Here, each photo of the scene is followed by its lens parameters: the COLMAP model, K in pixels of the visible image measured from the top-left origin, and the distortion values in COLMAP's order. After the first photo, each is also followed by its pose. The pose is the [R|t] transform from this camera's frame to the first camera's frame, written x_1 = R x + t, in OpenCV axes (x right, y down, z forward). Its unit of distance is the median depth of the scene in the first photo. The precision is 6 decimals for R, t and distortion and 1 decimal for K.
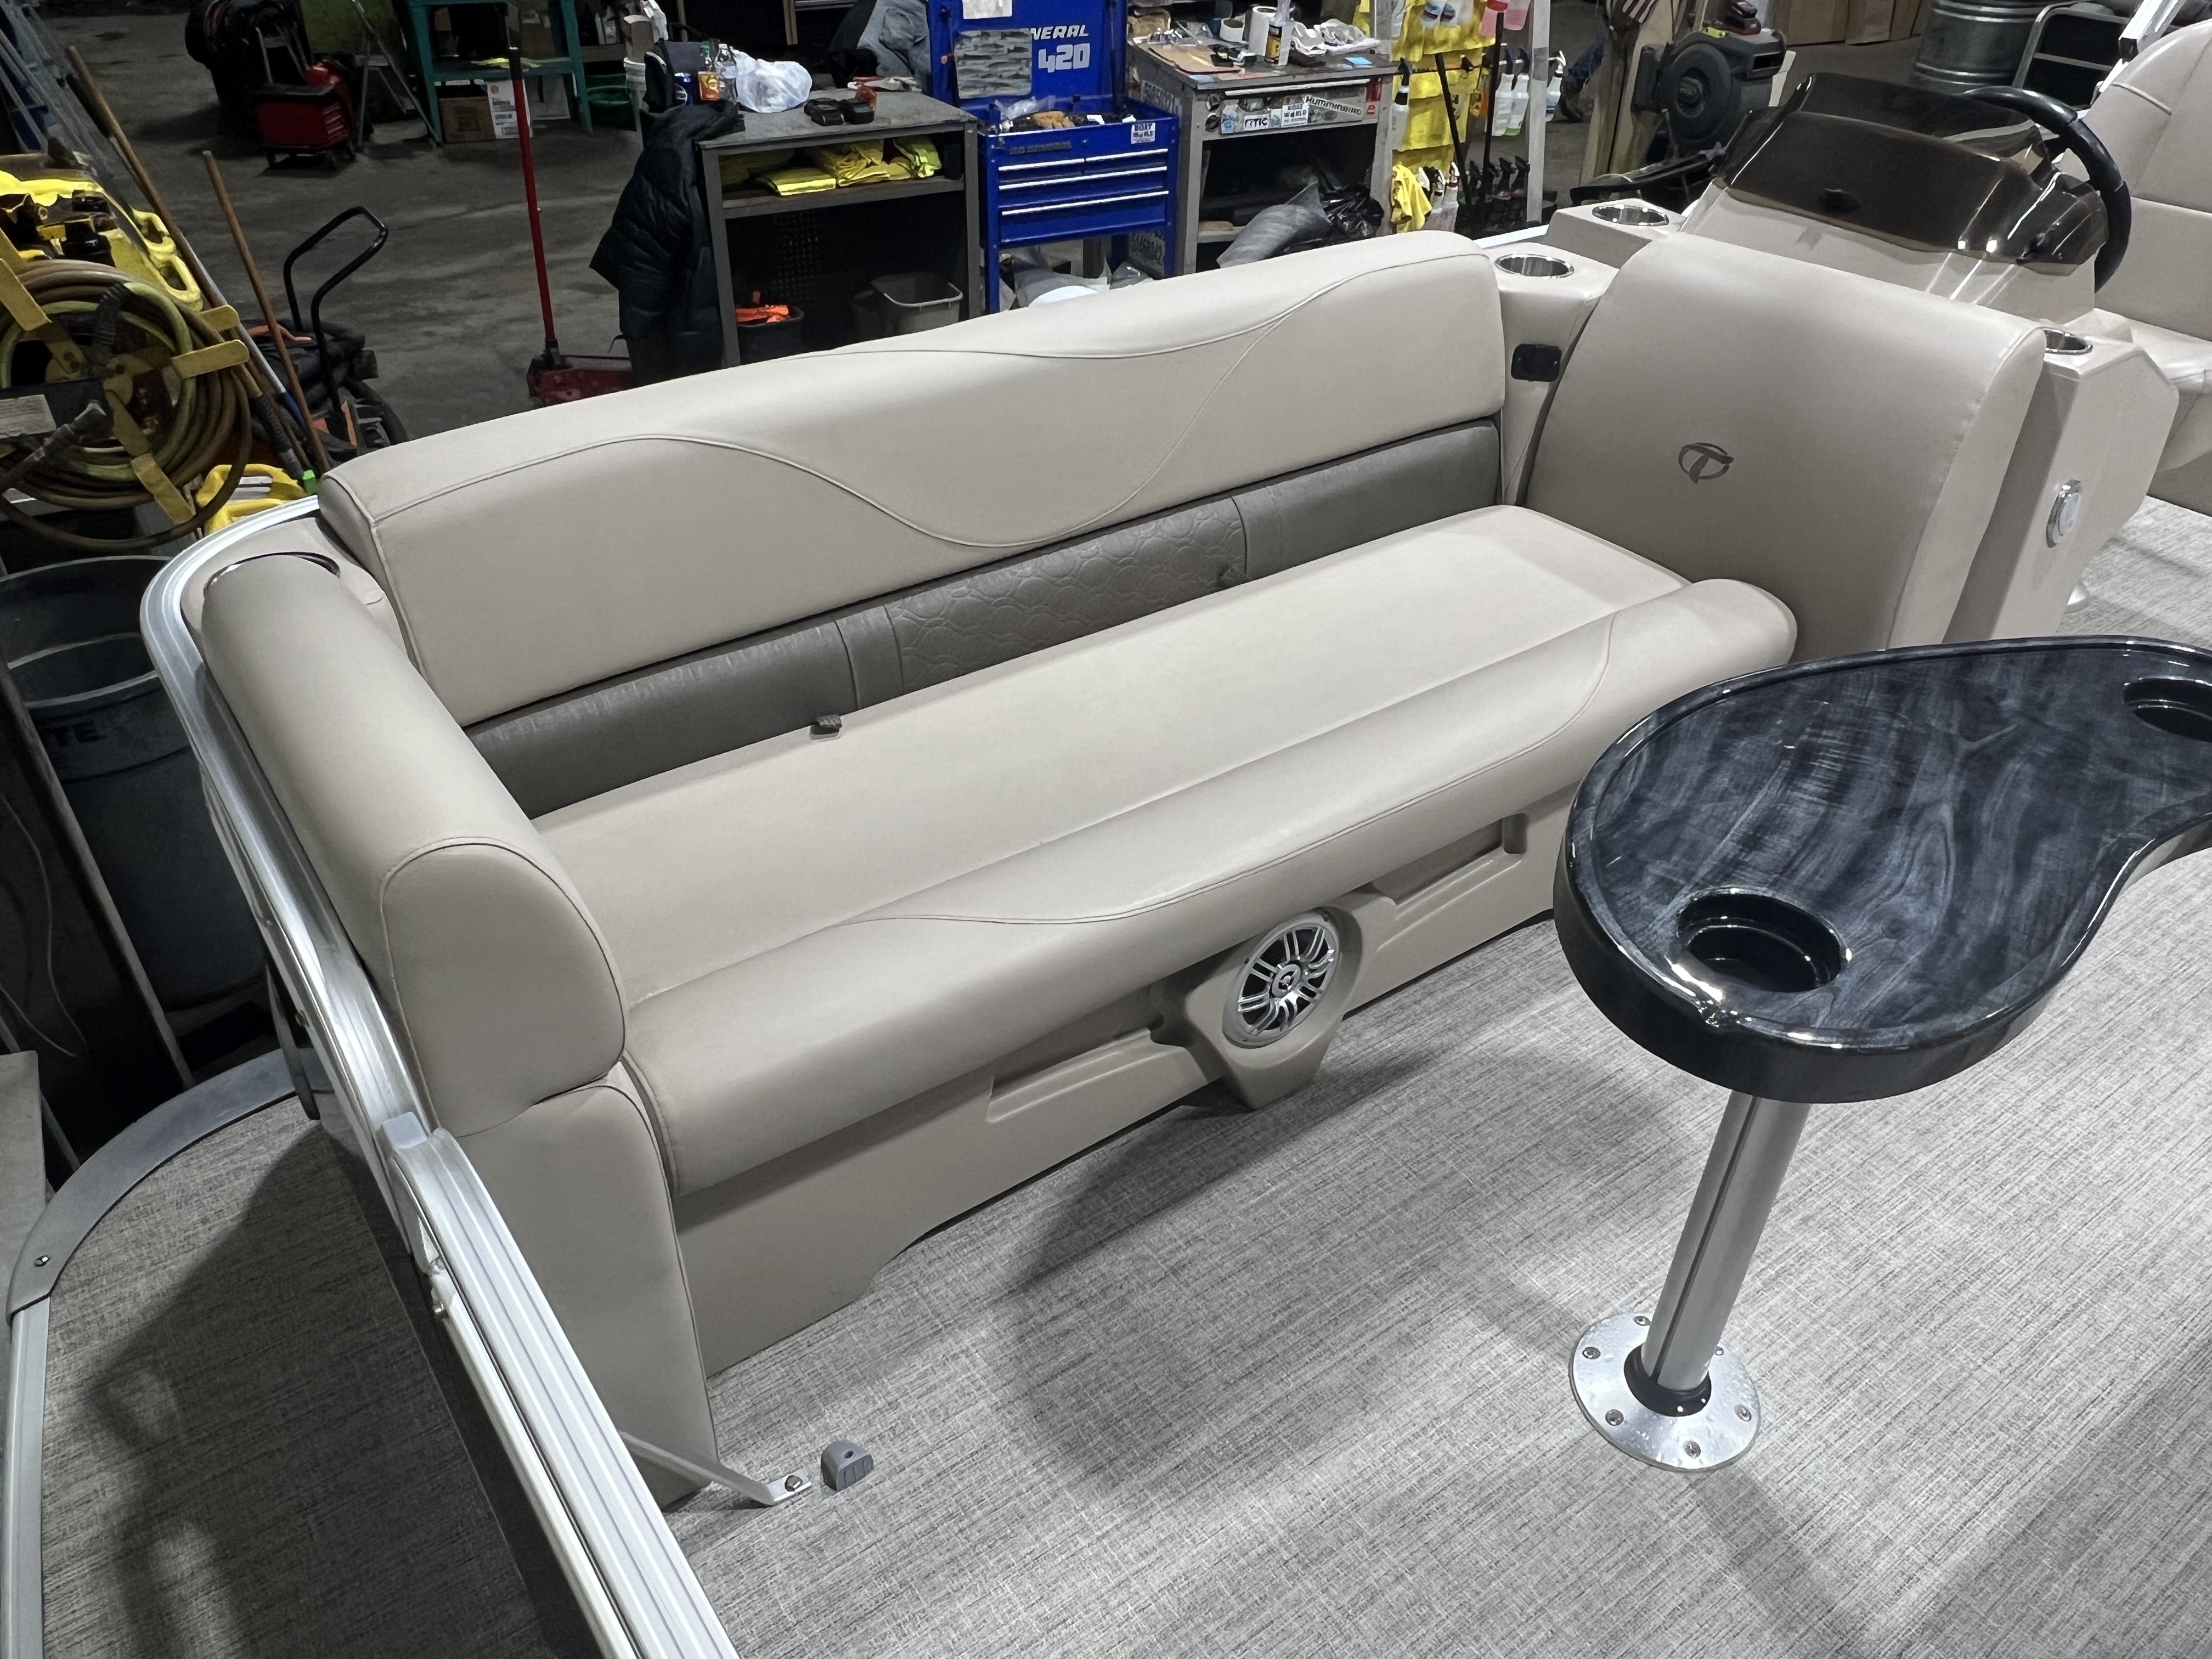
lens RADIAL K [[1583.6, 0, 1090.0], [0, 1583.6, 846.0], [0, 0, 1]] dist [-0.003560, 0.000387]
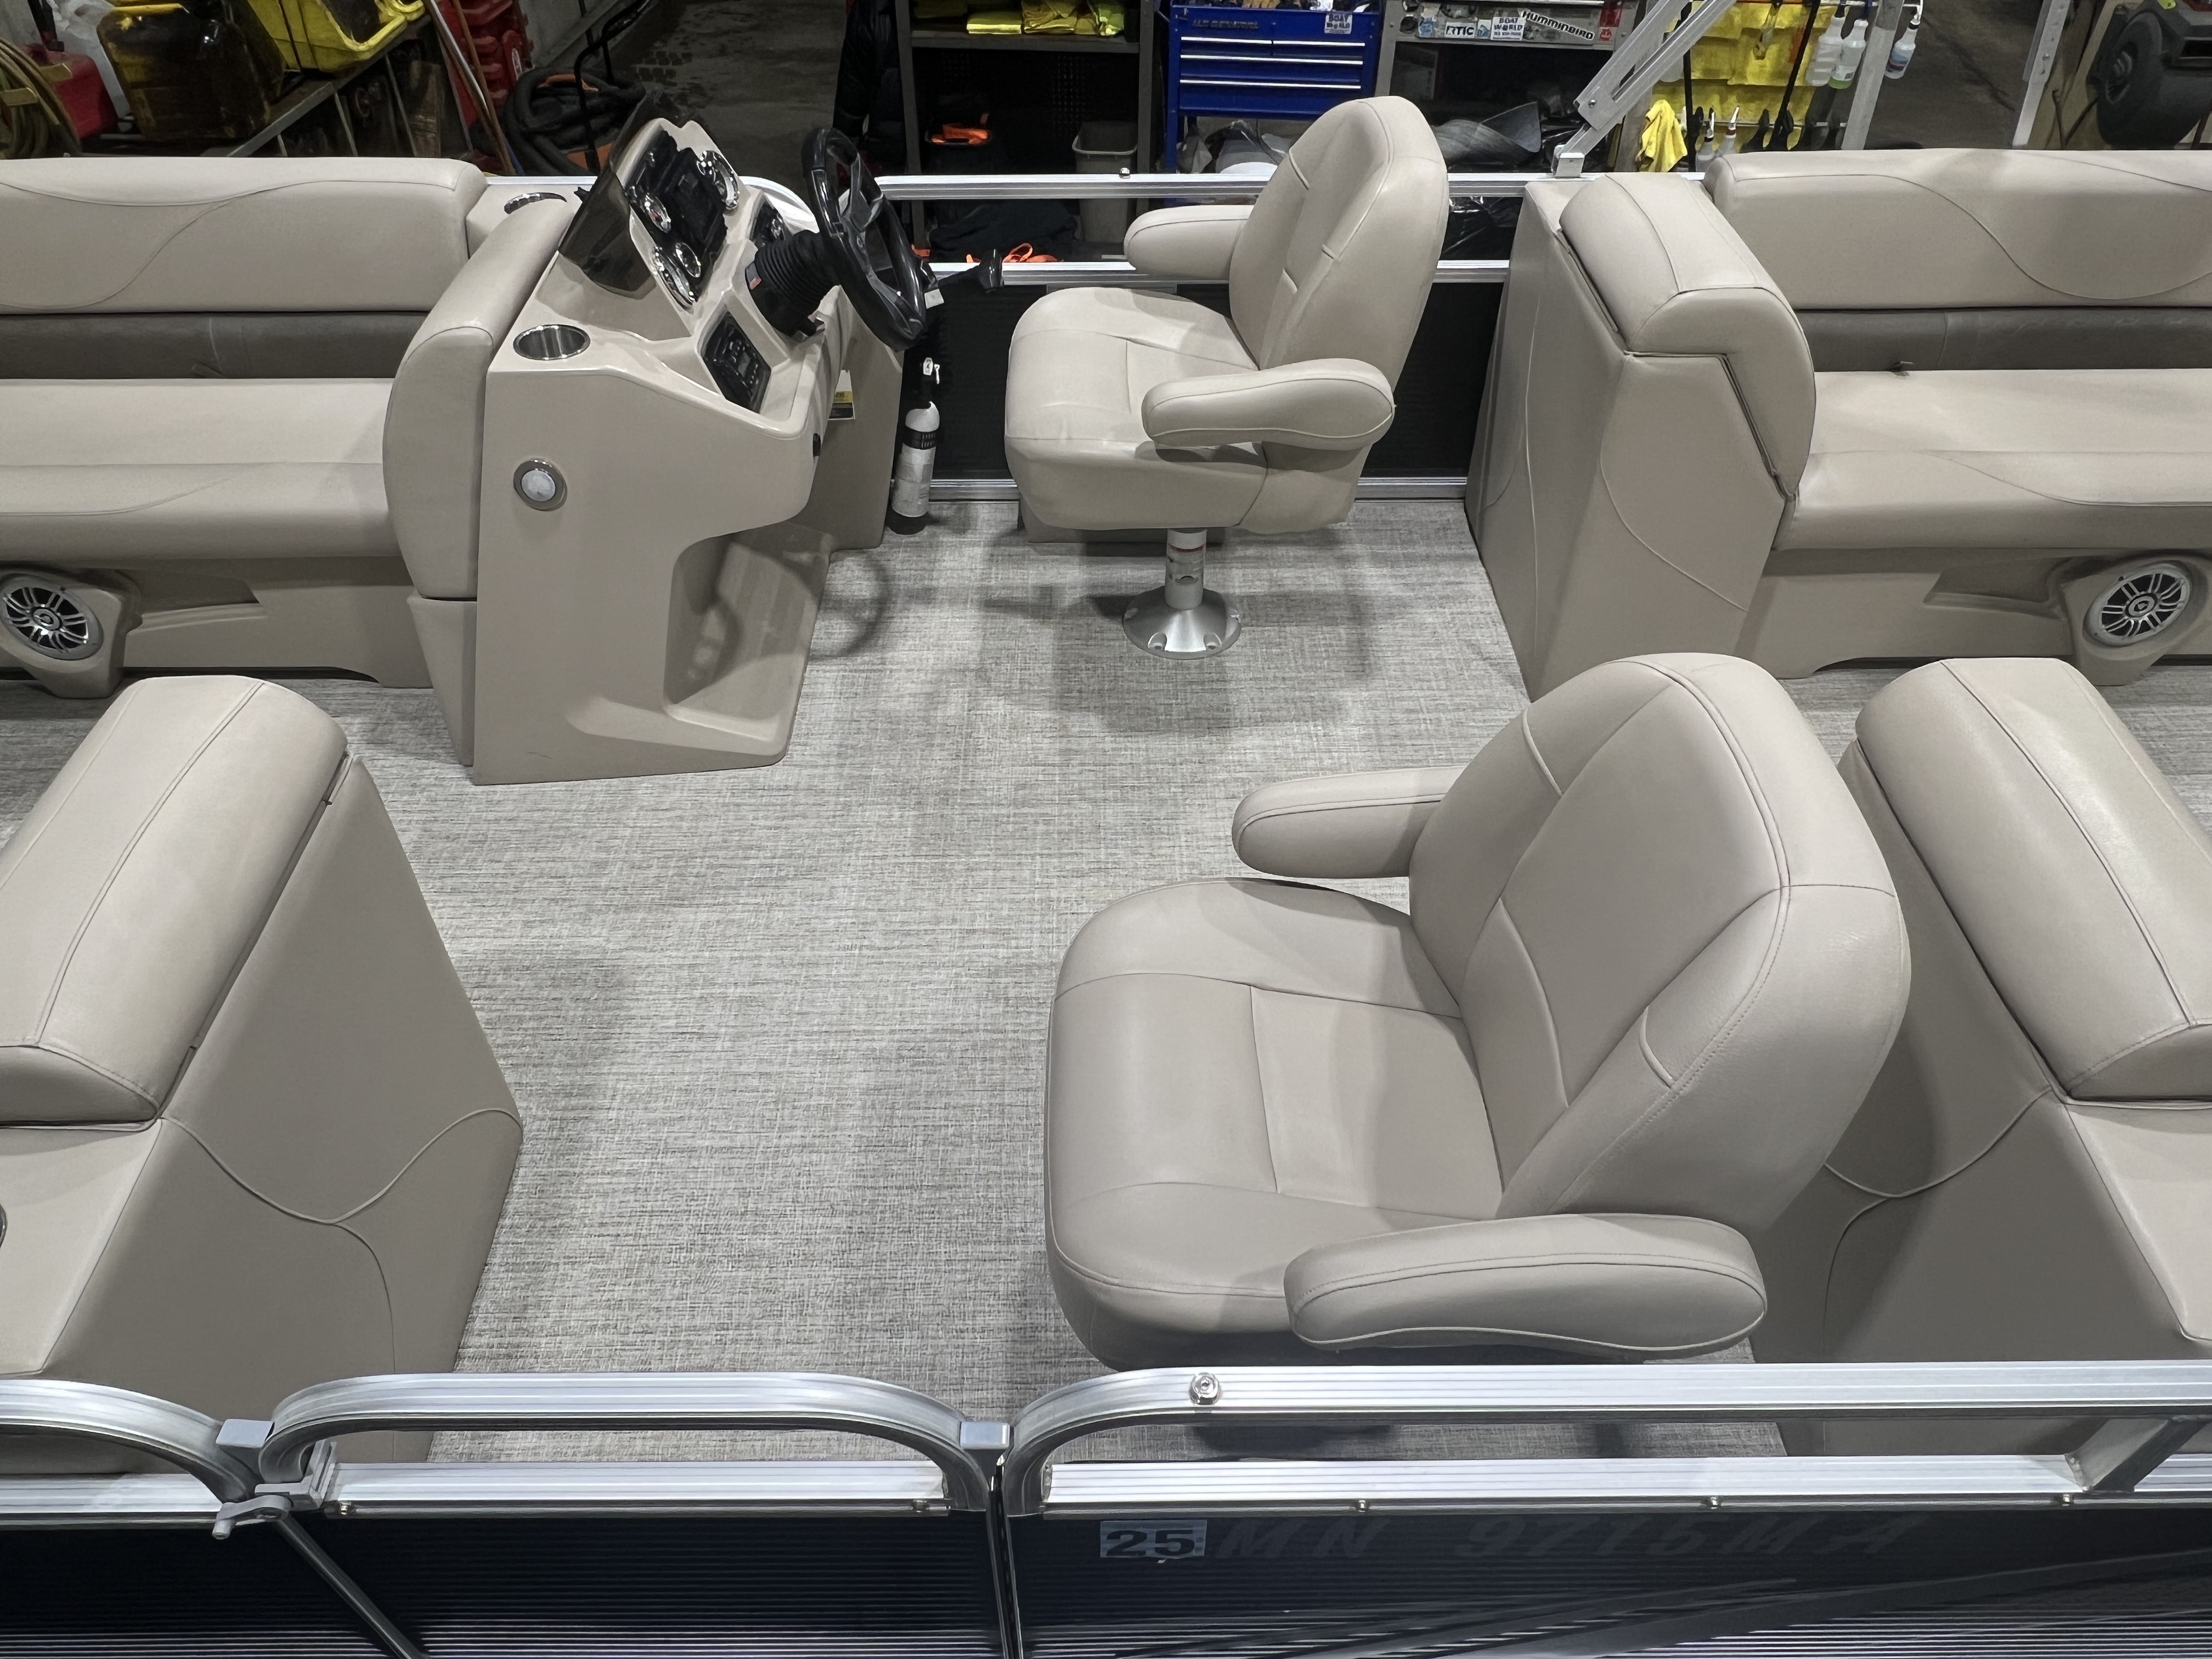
lens RADIAL K [[1499.6, 0, 1103.0], [0, 1499.6, 842.8], [0, 0, 1]] dist [-0.002336, 0.001784]
pose [[0.817432, 0.387886, -0.425851, 1.675721], [-0.327875, 0.921160, 0.209673, -0.365120], [0.473606, -0.031768, 0.880164, 0.174597]]
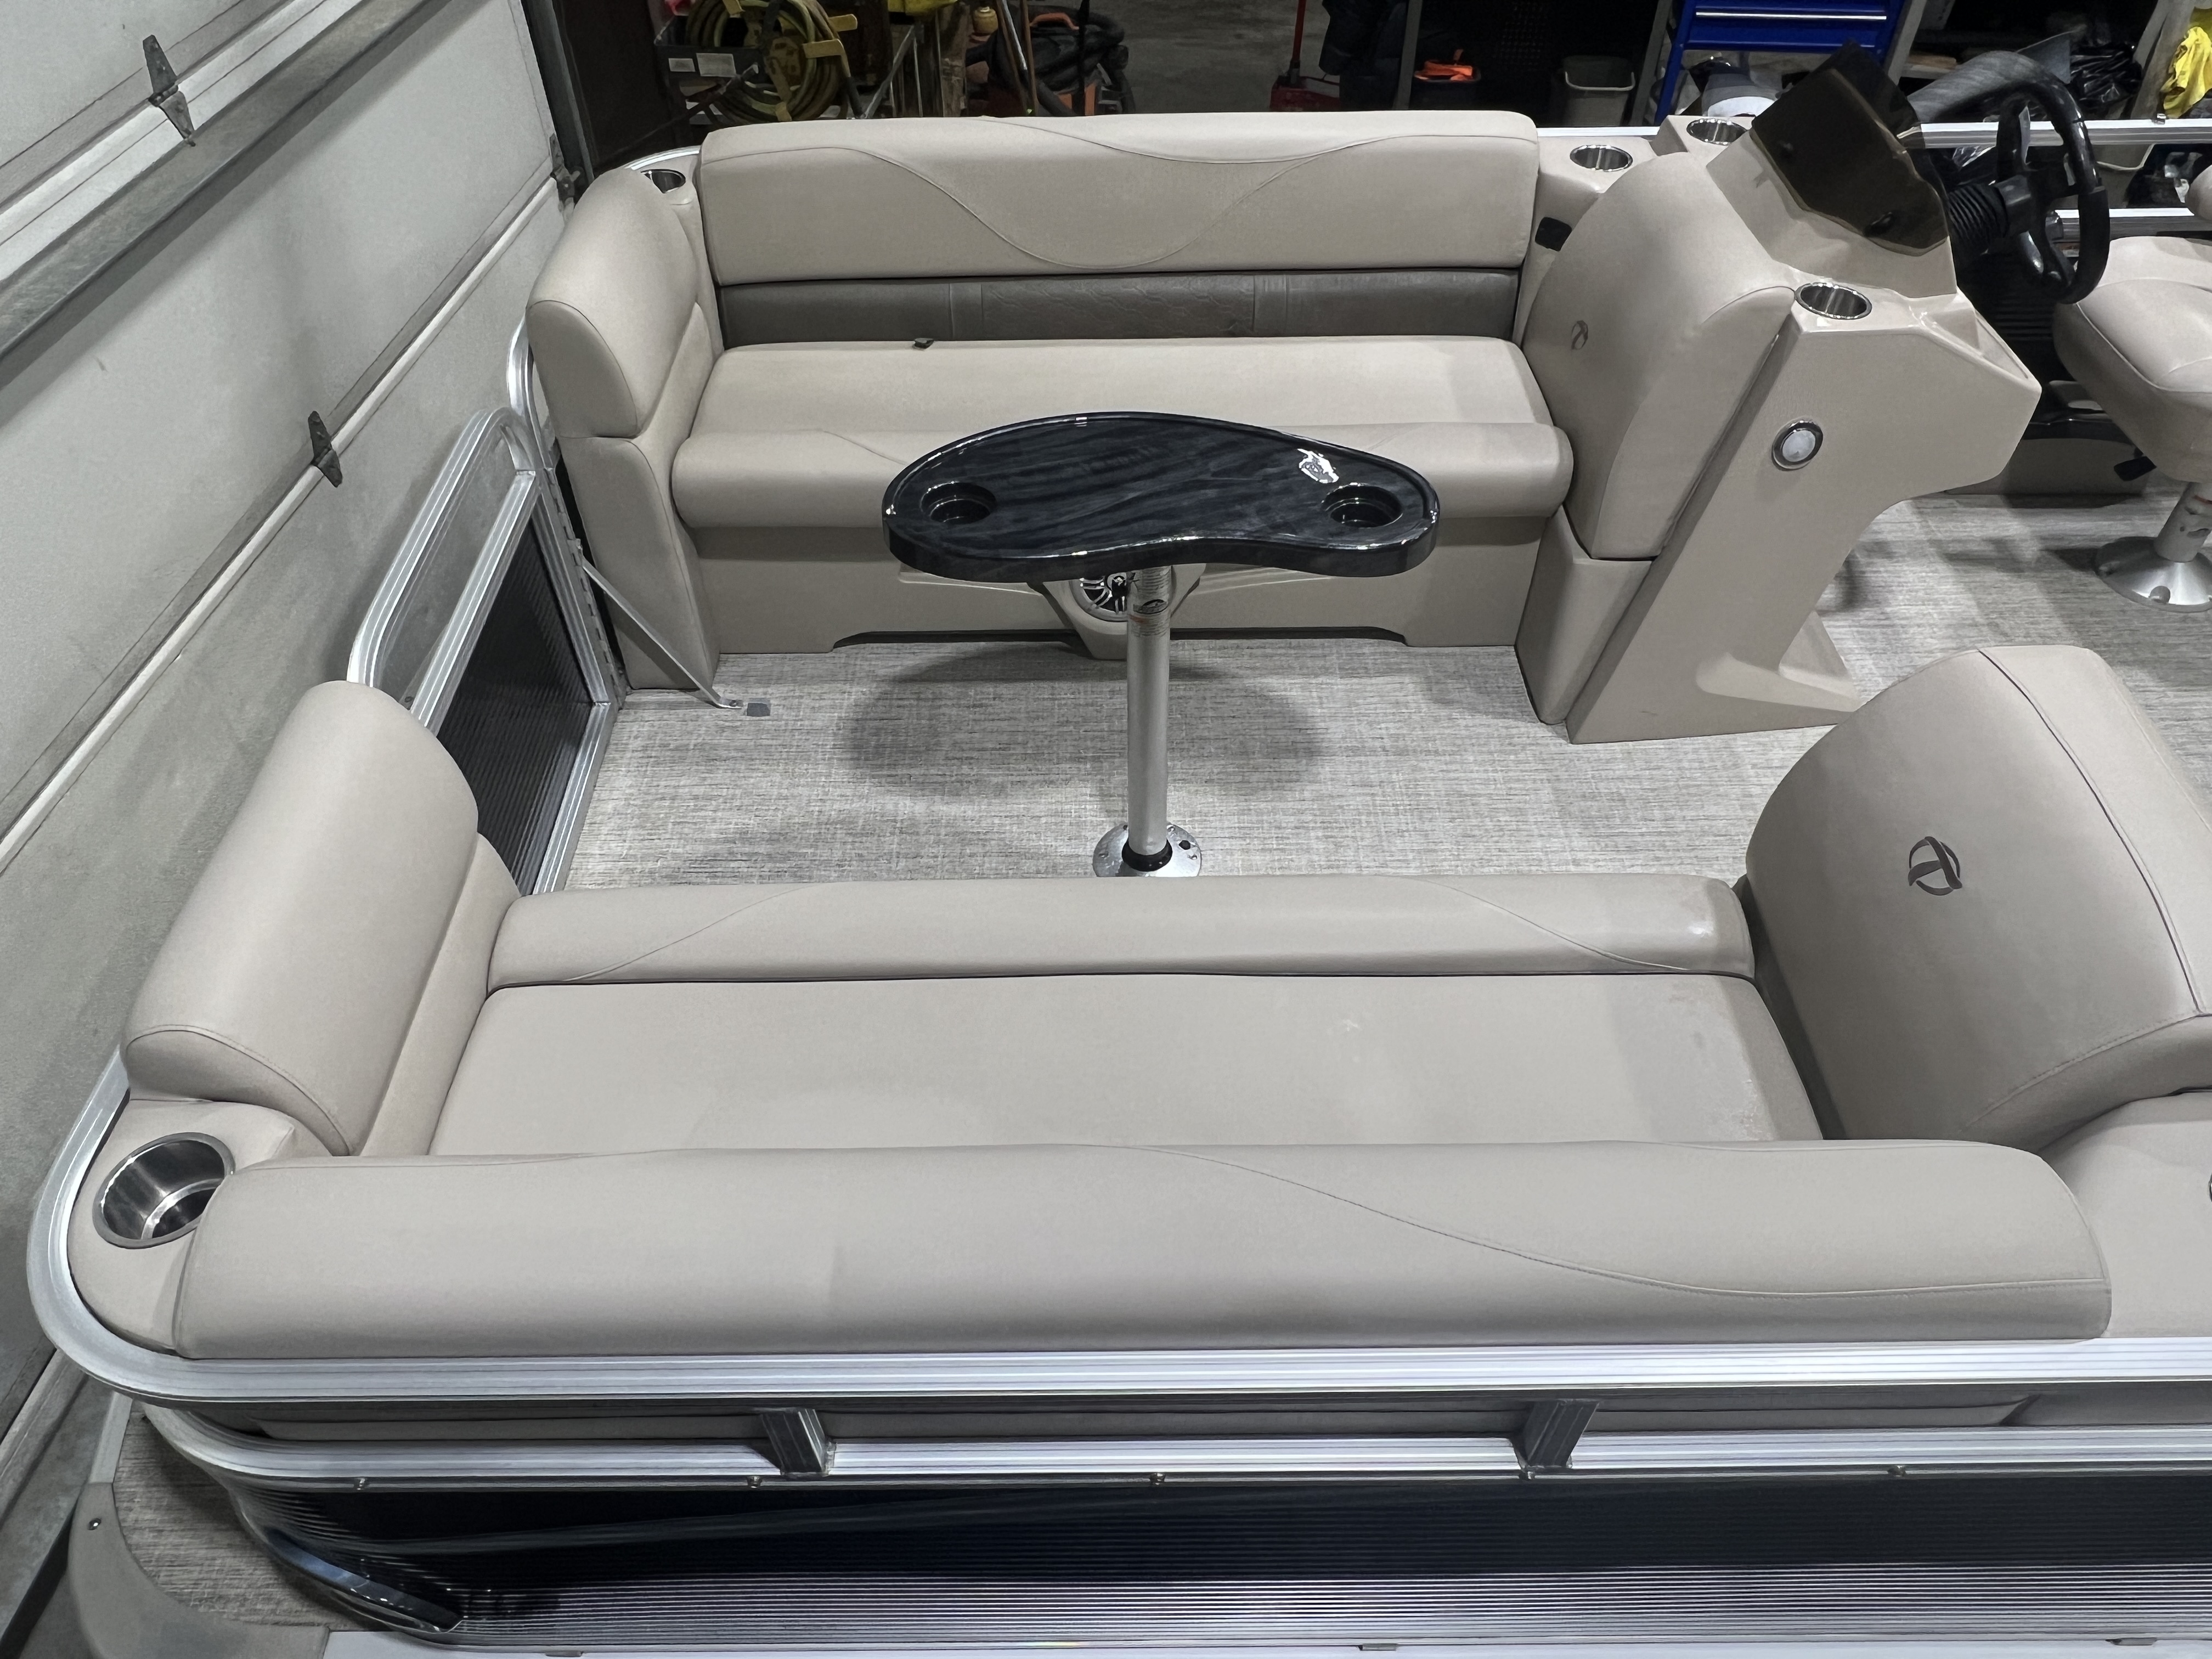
lens RADIAL K [[1499.6, 0, 1104.6], [0, 1499.6, 851.3], [0, 0, 1]] dist [-0.002336, 0.001784]
pose [[0.815518, 0.400912, -0.417373, 0.824263], [-0.319648, 0.913233, 0.252646, -0.042487], [0.482448, -0.072625, 0.872909, -0.341150]]
